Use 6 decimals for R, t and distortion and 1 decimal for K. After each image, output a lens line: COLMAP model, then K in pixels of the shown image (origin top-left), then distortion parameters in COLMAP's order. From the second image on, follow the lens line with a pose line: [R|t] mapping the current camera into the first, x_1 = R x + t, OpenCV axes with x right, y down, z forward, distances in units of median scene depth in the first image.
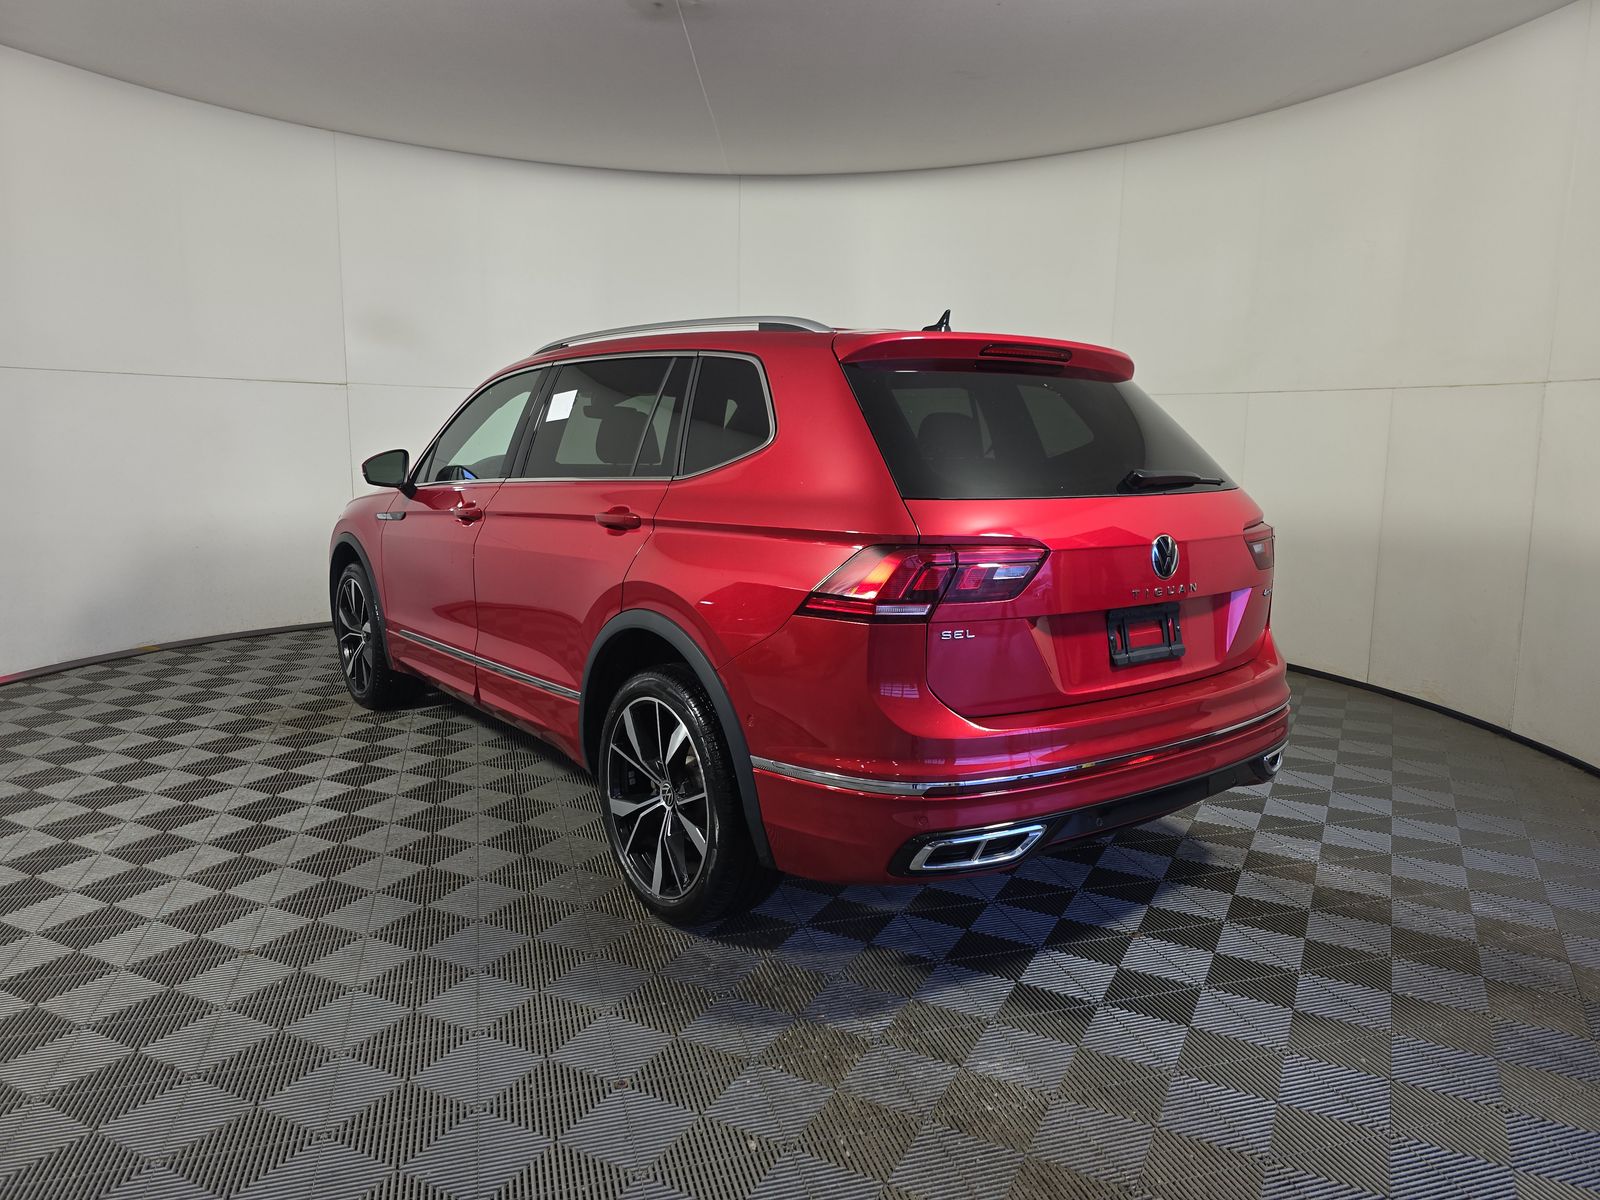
lens RADIAL K [[1074.9, 0, 800.0], [0, 1074.9, 600.0], [0, 0, 1]] dist [0.014609, -0.006142]
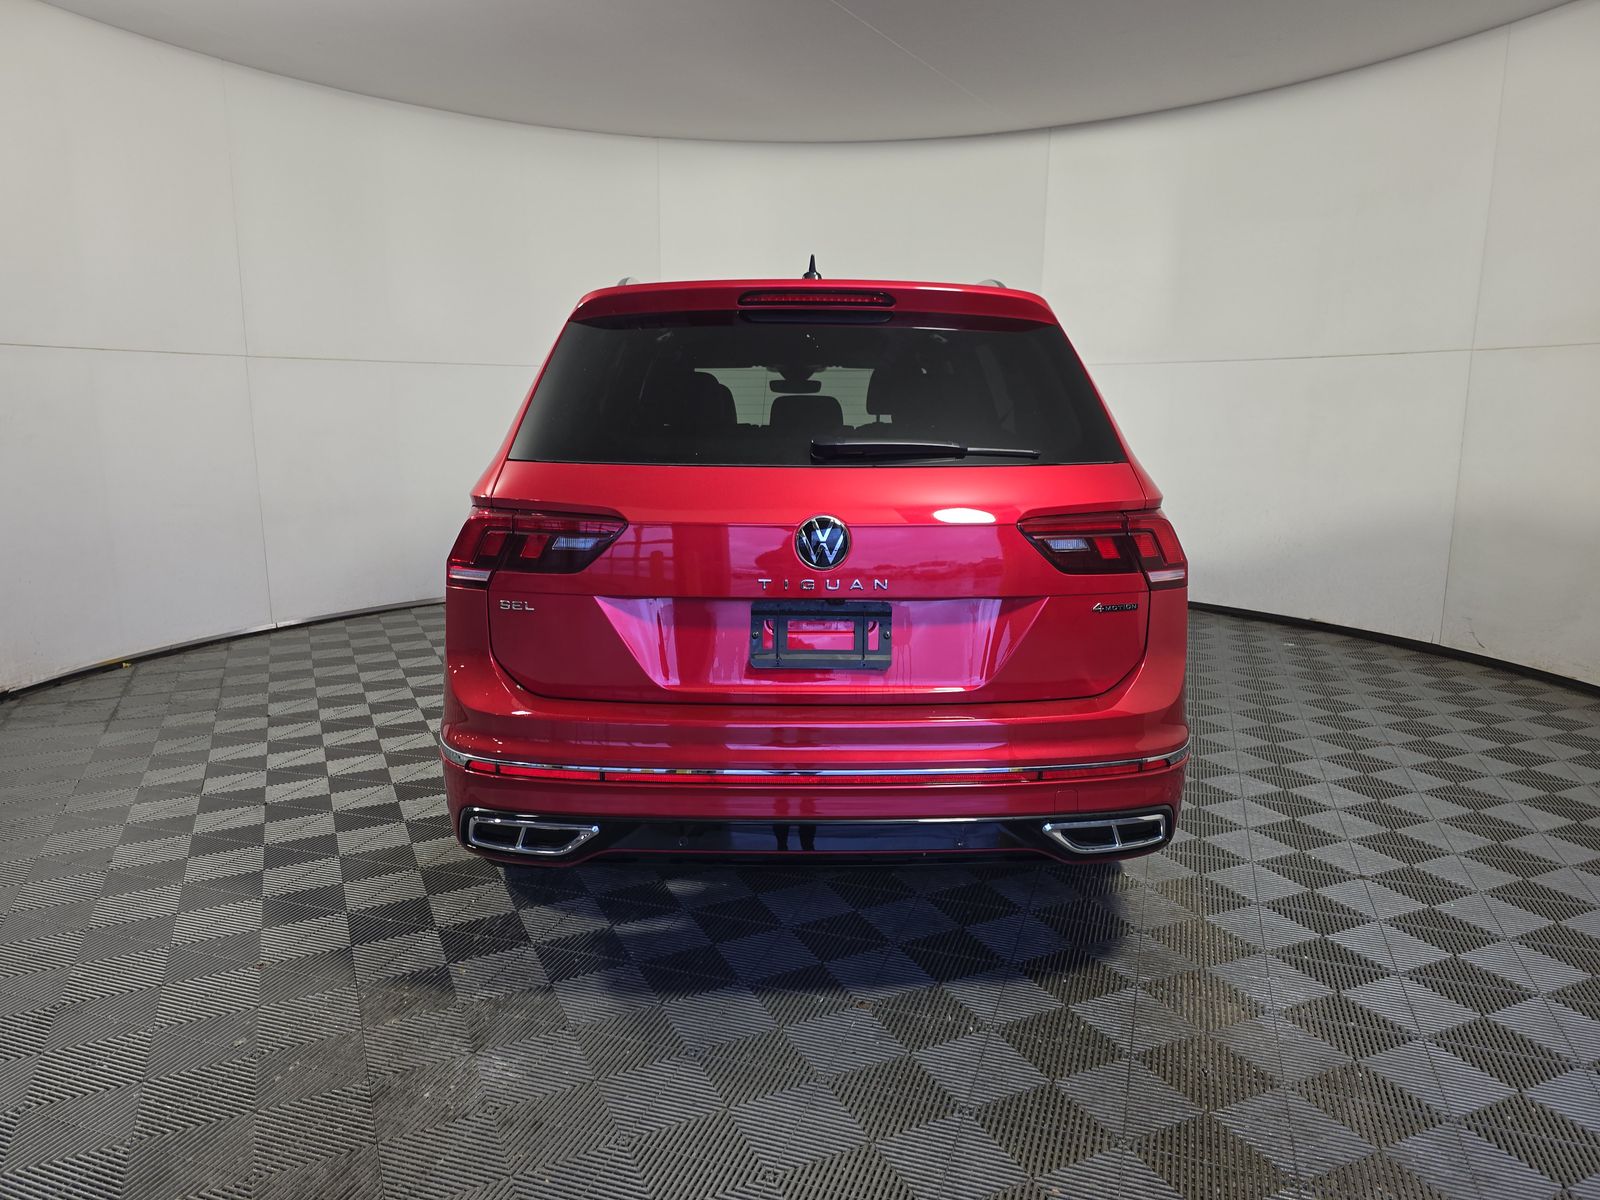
lens RADIAL K [[1076.8, 0, 800.0], [0, 1076.8, 600.0], [0, 0, 1]] dist [-0.002355, -0.002428]
pose [[0.806983, 0.092344, -0.583310, 0.667111], [-0.084530, 0.995591, 0.040668, -0.023632], [0.584494, 0.016489, 0.811231, 0.283485]]
